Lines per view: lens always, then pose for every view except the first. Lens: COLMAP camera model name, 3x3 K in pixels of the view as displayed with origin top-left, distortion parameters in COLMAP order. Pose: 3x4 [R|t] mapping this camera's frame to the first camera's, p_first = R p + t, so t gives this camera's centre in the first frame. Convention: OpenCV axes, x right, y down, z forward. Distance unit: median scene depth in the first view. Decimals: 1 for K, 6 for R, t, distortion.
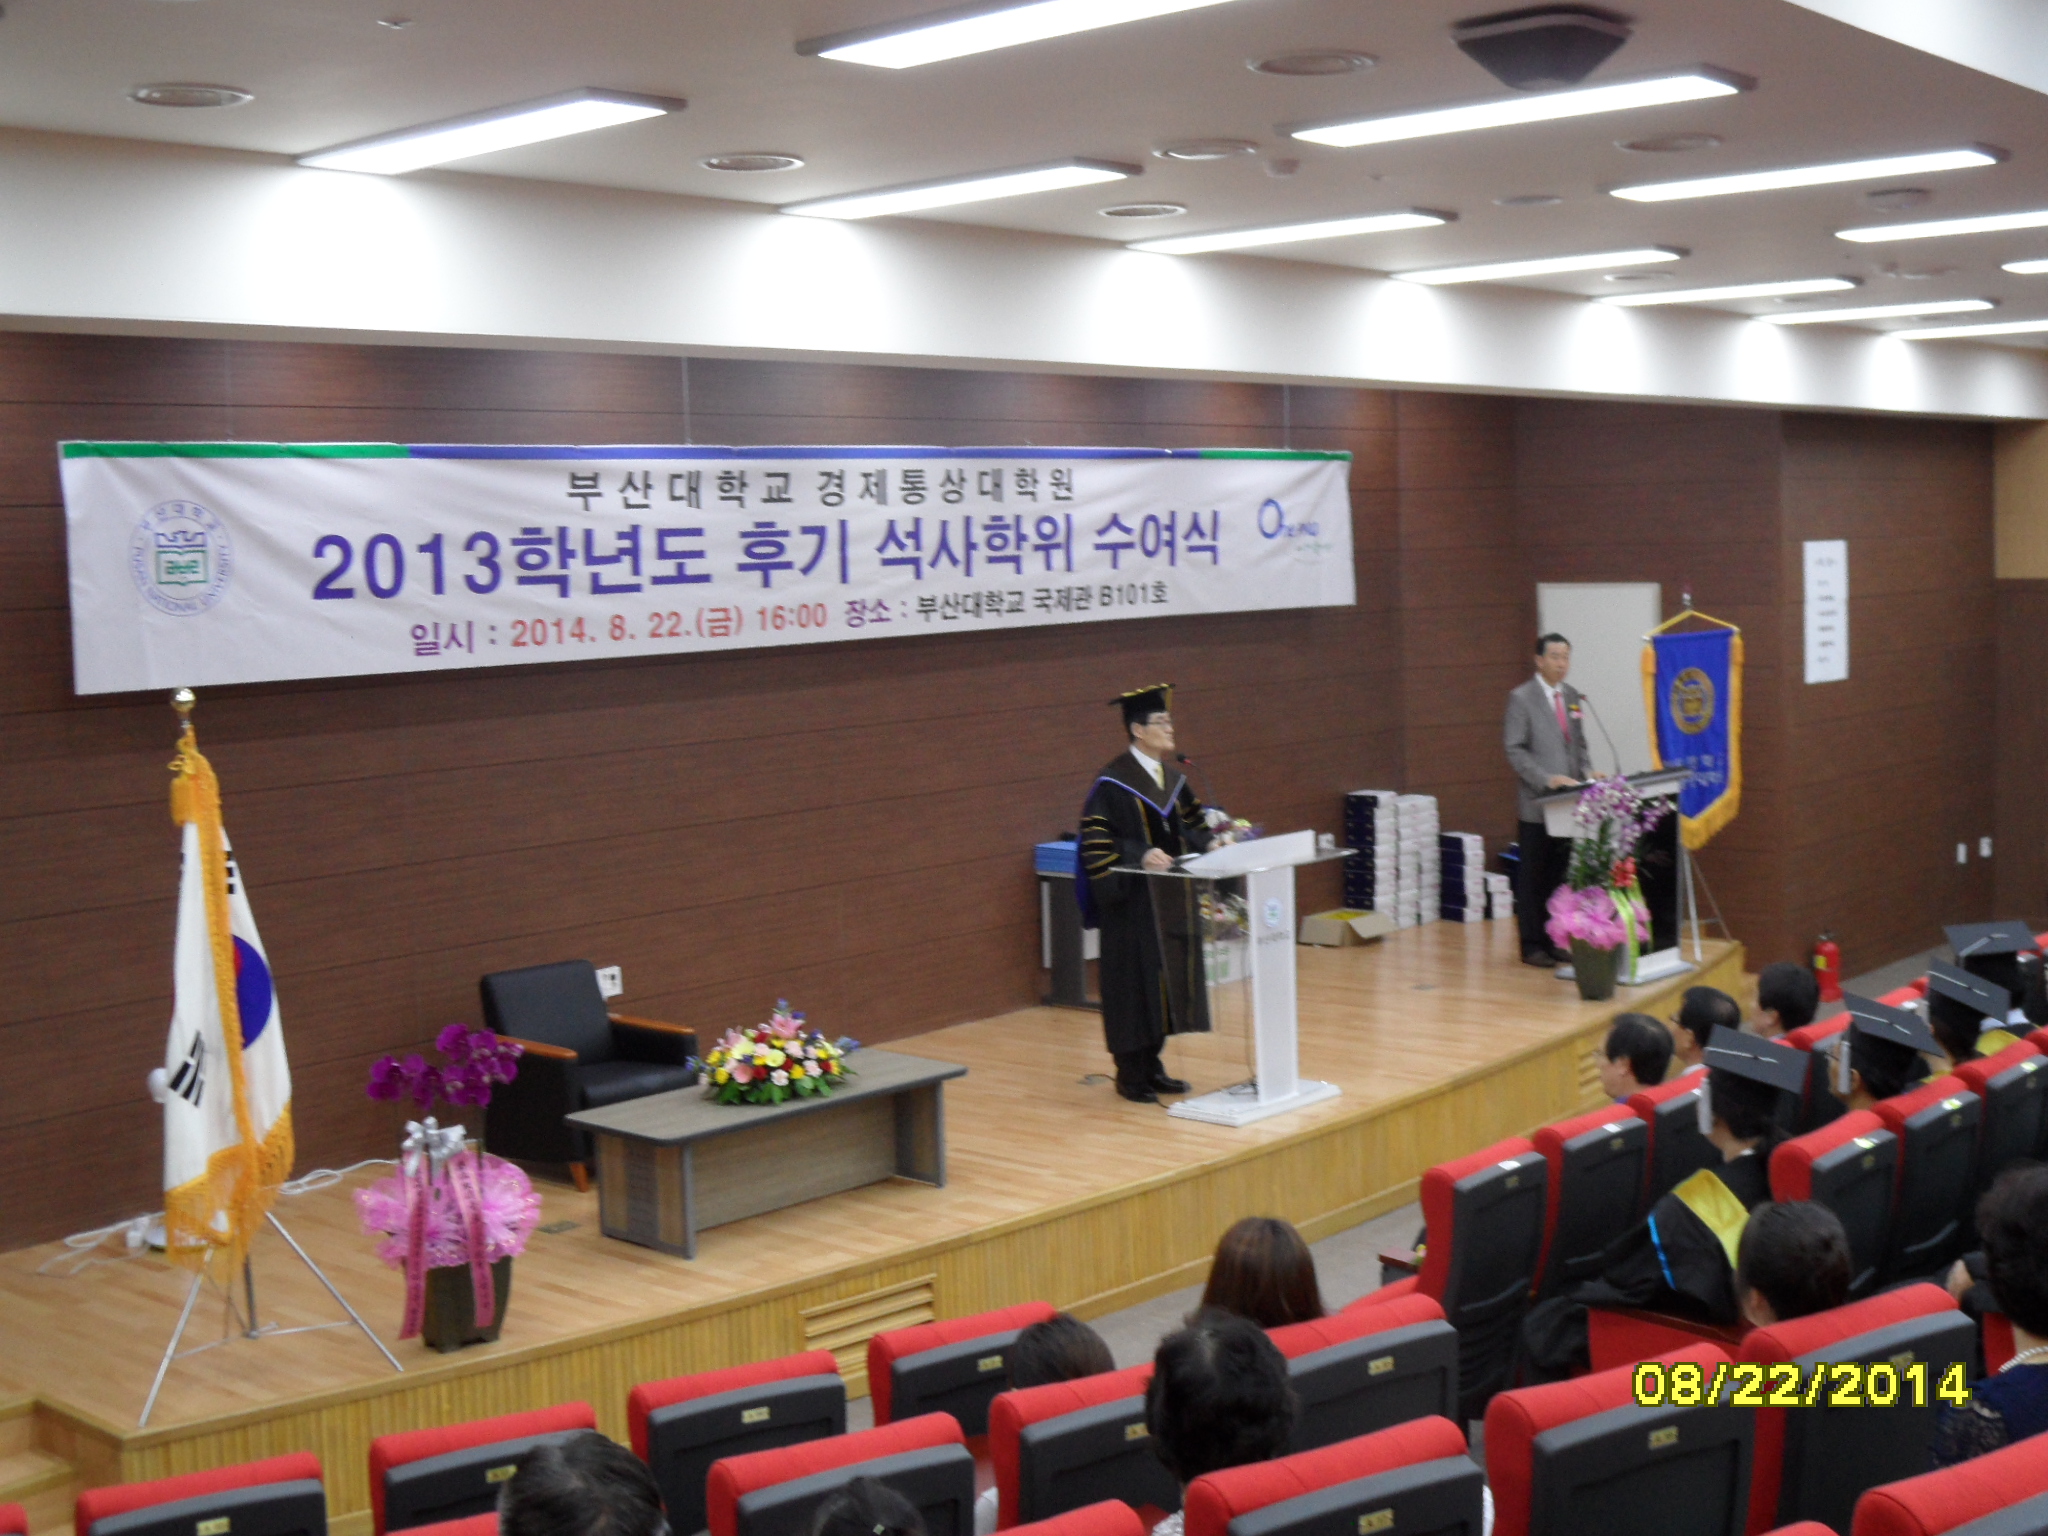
lens RADIAL K [[2460.7, 0, 1086.7], [0, 2460.7, 768.8], [0, 0, 1]] dist [0.002532, -0.337980]
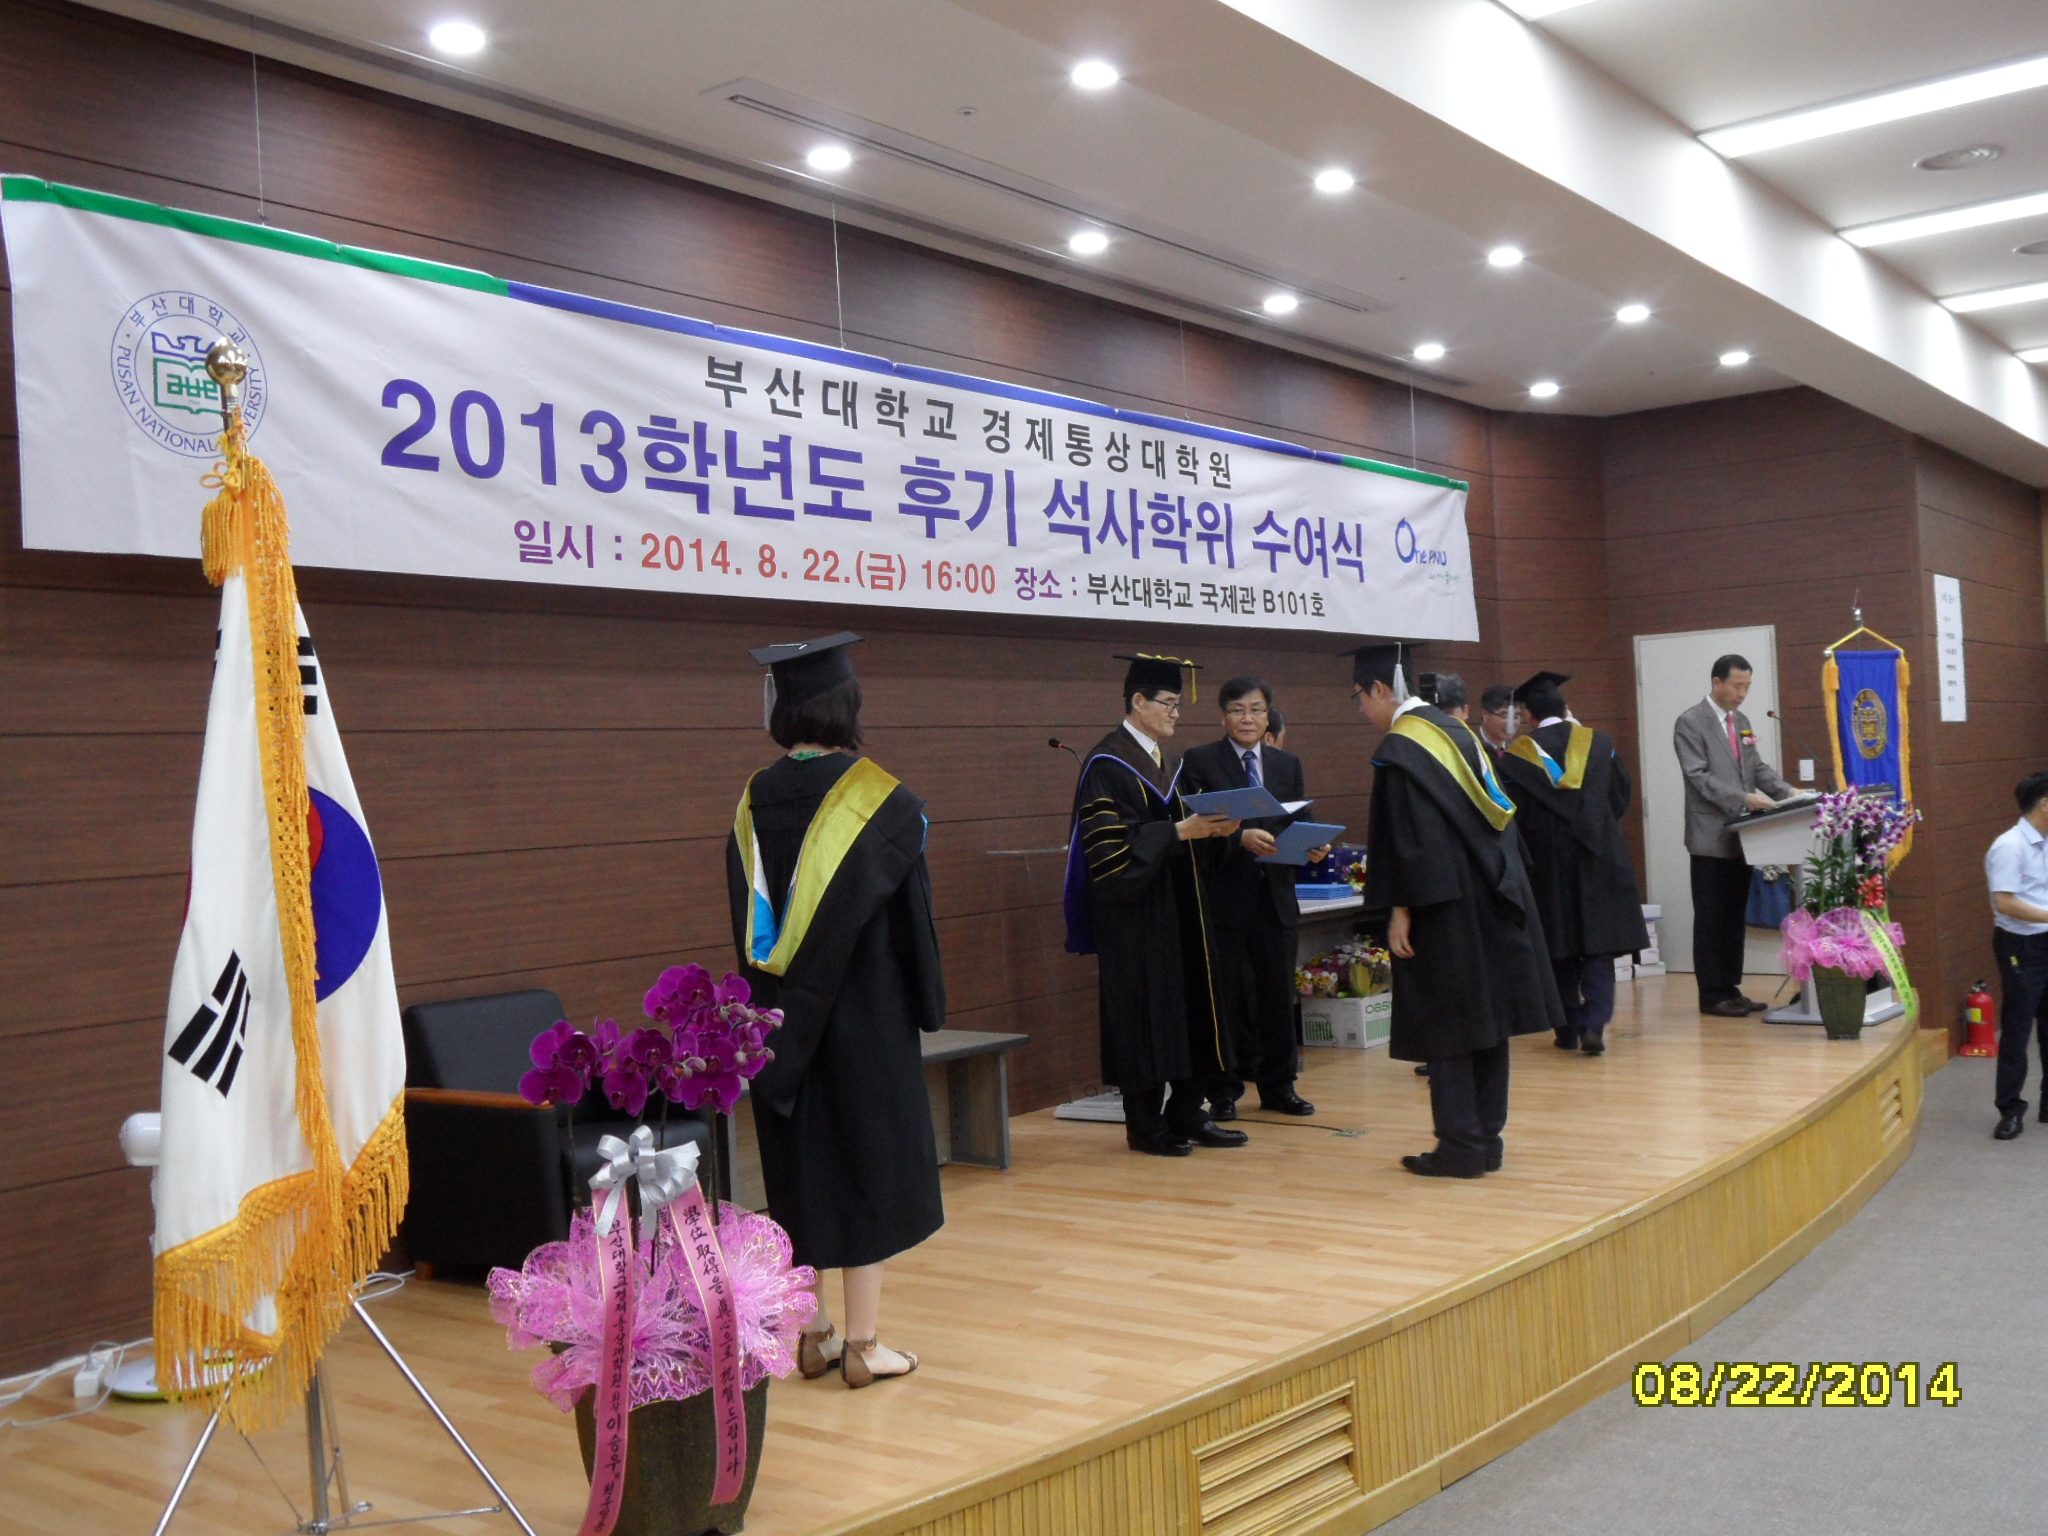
lens RADIAL K [[1939.8, 0, 1021.5], [0, 1939.8, 800.3], [0, 0, 1]] dist [-0.014364, 0.005075]
pose [[0.998165, -0.031906, 0.051468, -0.141919], [0.036990, 0.994192, -0.101067, 0.081553], [-0.047945, 0.102785, 0.993547, 0.386764]]
